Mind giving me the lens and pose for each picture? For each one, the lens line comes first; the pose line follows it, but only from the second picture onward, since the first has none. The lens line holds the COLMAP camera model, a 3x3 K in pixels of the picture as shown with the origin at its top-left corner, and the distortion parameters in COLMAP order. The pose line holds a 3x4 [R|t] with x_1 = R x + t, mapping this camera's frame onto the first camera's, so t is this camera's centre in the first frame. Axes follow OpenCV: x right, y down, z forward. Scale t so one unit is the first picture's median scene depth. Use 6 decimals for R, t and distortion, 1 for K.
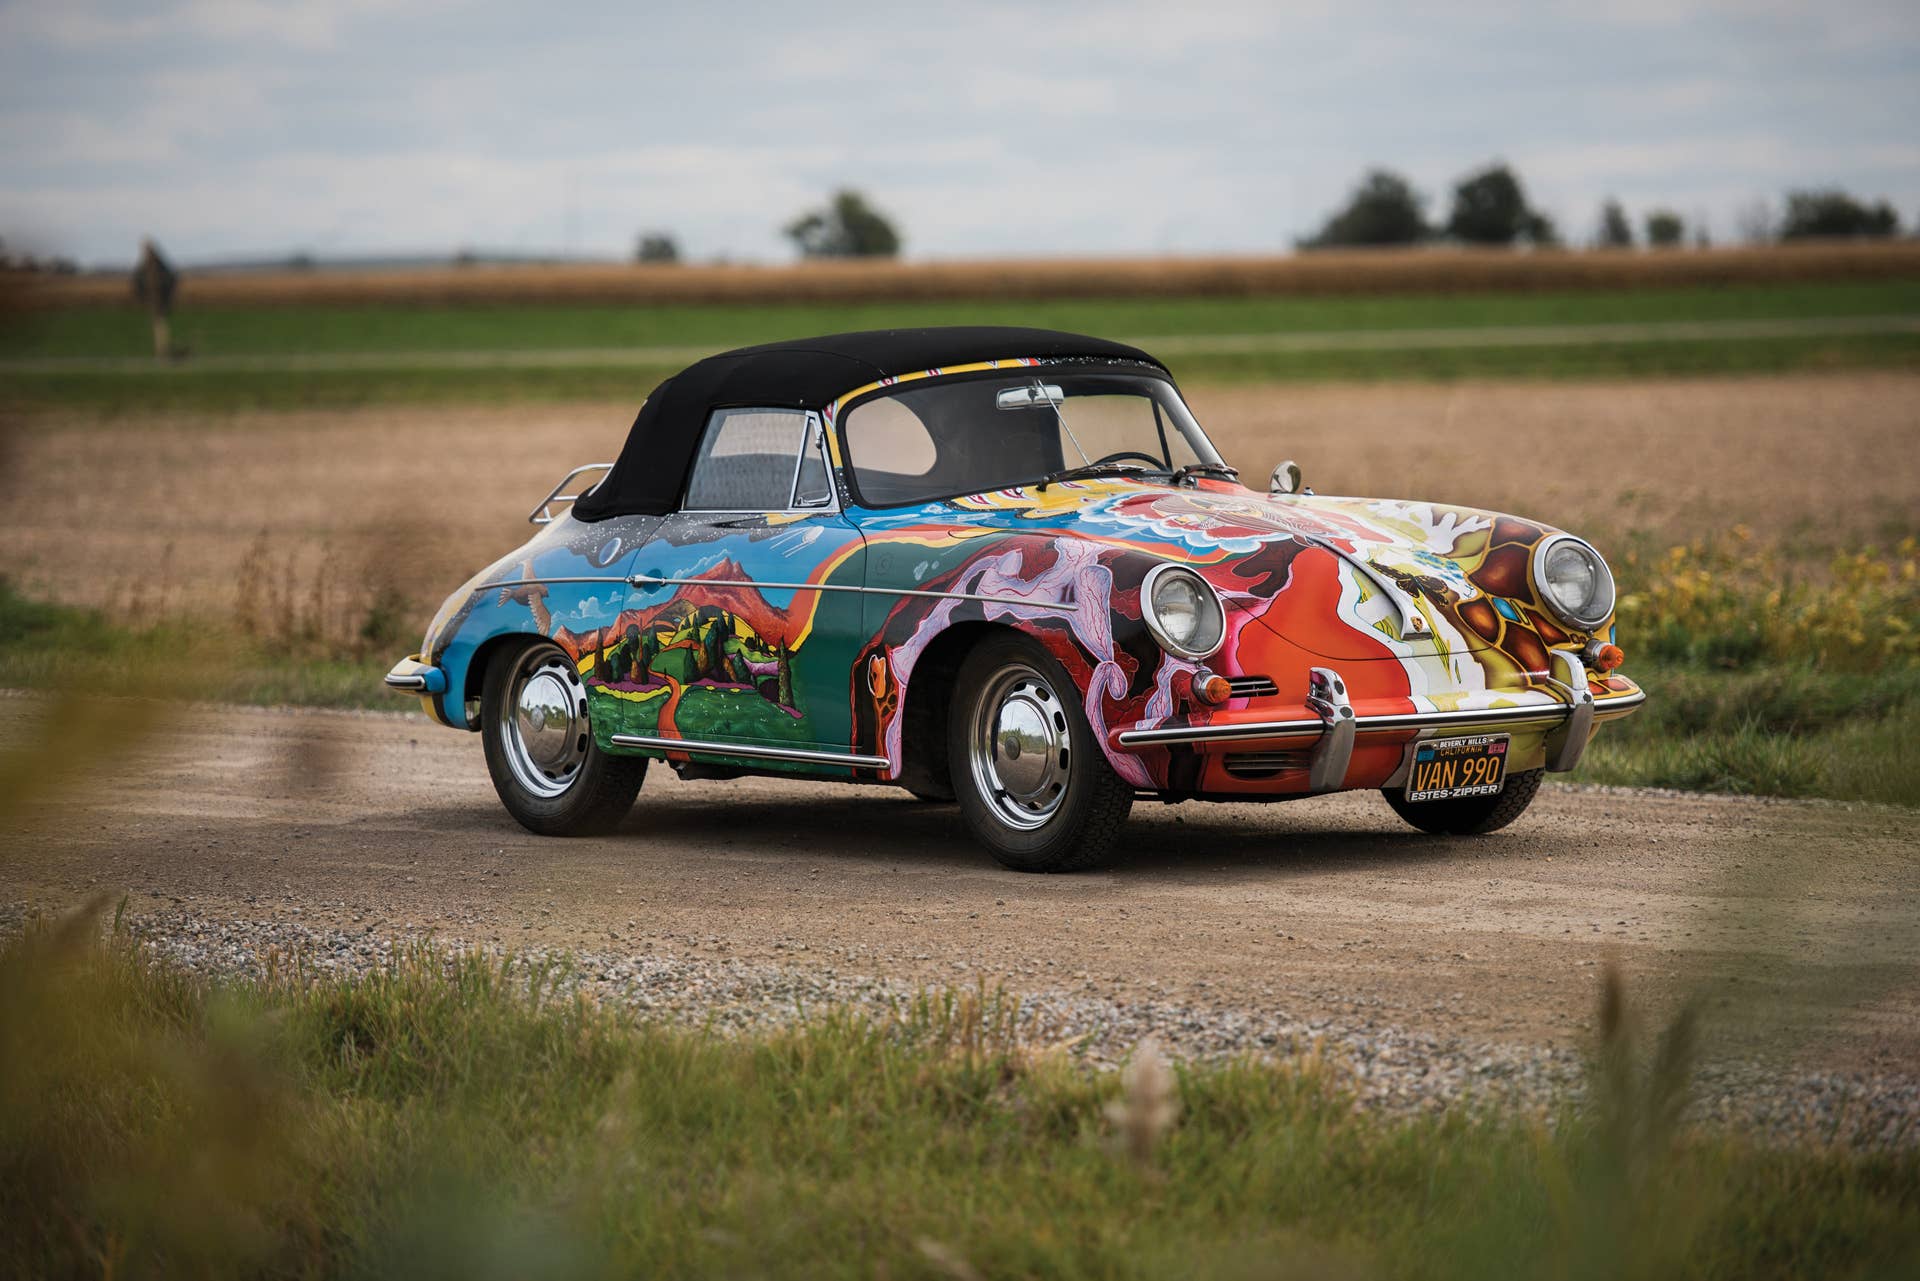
lens RADIAL K [[8108.8, 0, 960.0], [0, 8108.8, 640.5], [0, 0, 1]] dist [0.863206, 0.032645]
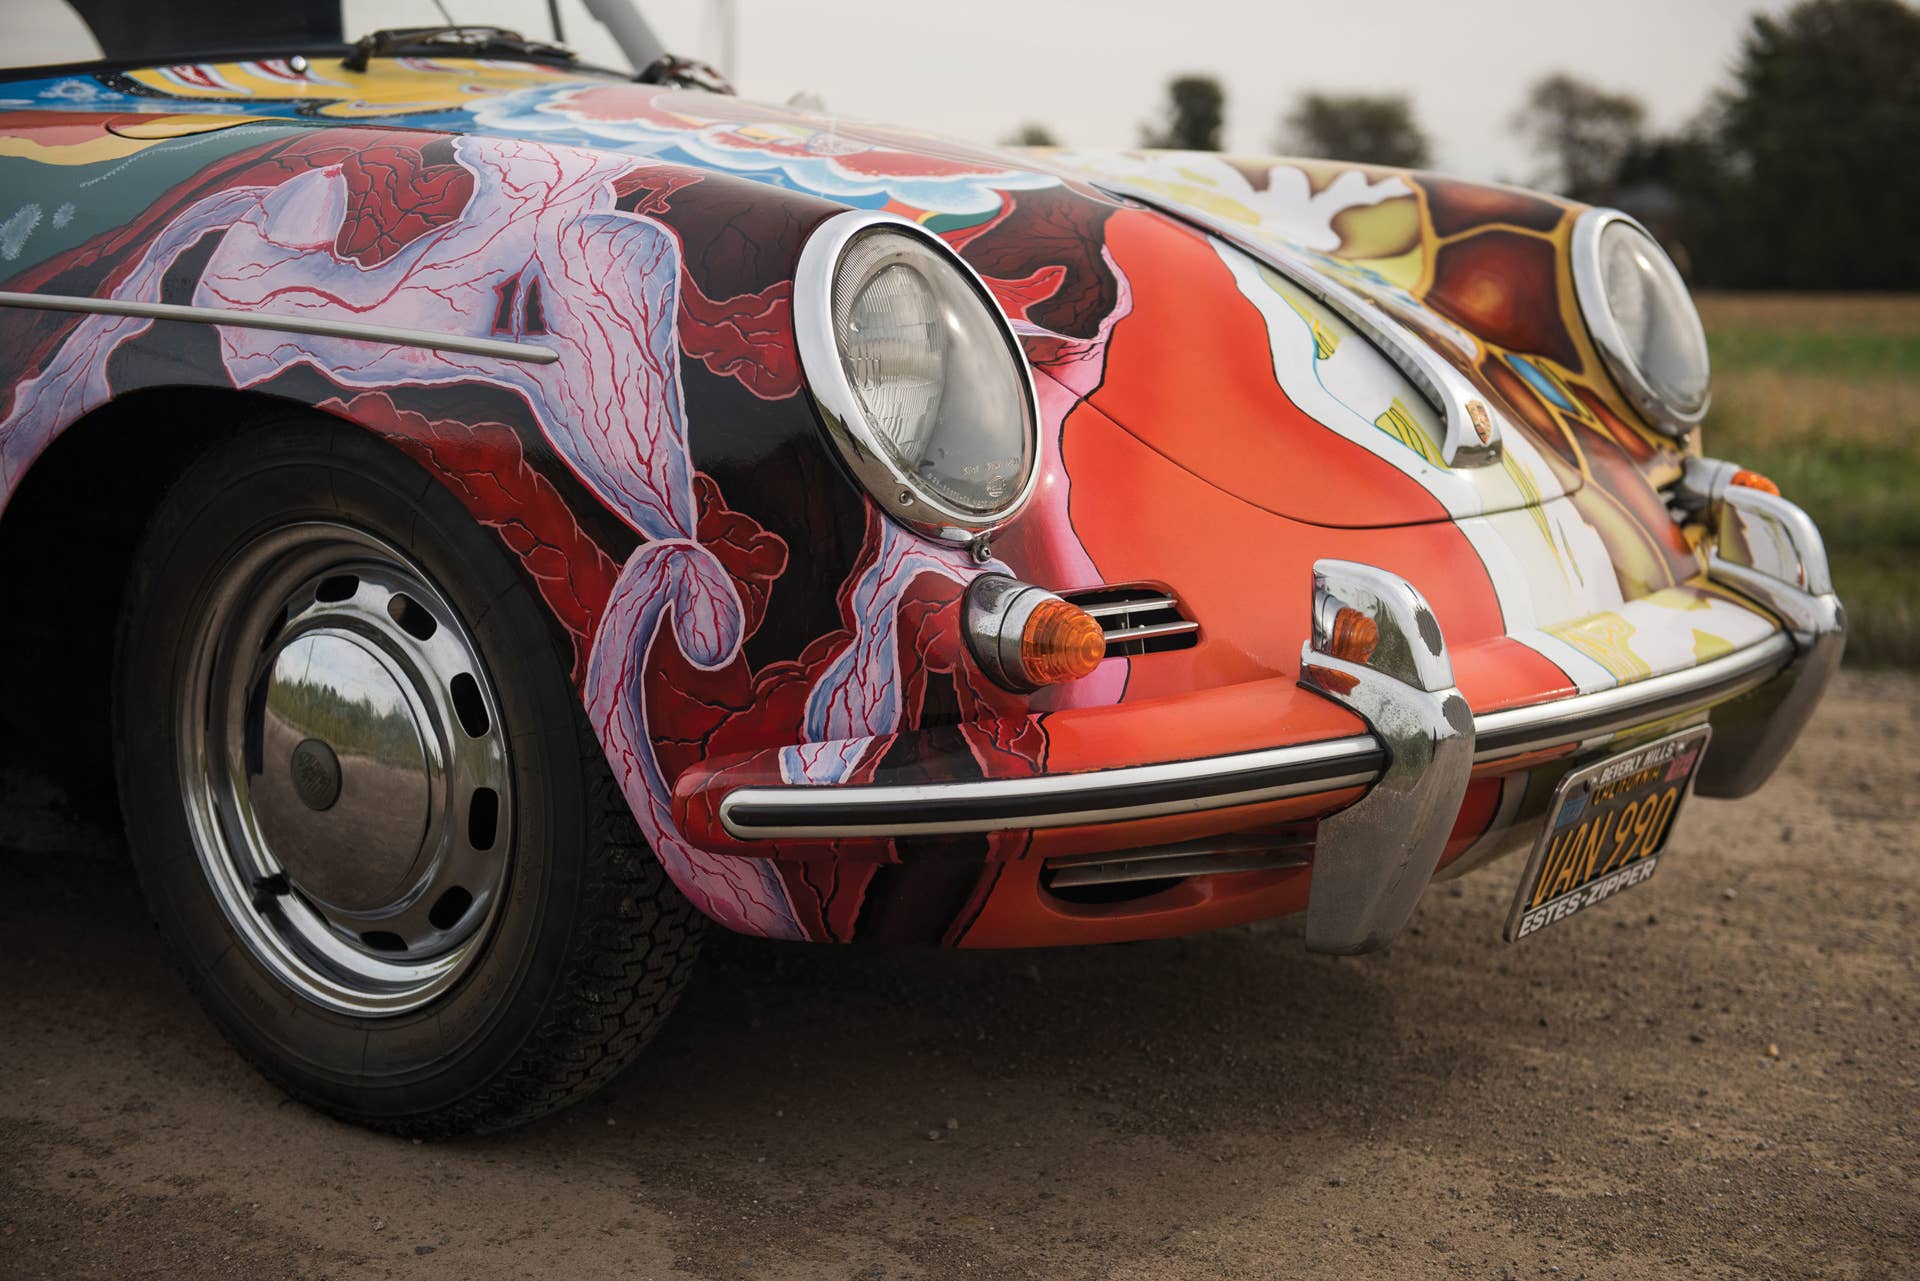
lens RADIAL K [[2717.2, 0, 960.0], [0, 2717.2, 640.5], [0, 0, 1]] dist [0.135568, -0.066411]
pose [[0.962176, -0.006358, 0.272353, 0.001384], [-0.018581, 0.995868, 0.088893, -0.002672], [-0.271793, -0.090591, 0.958082, 0.886172]]
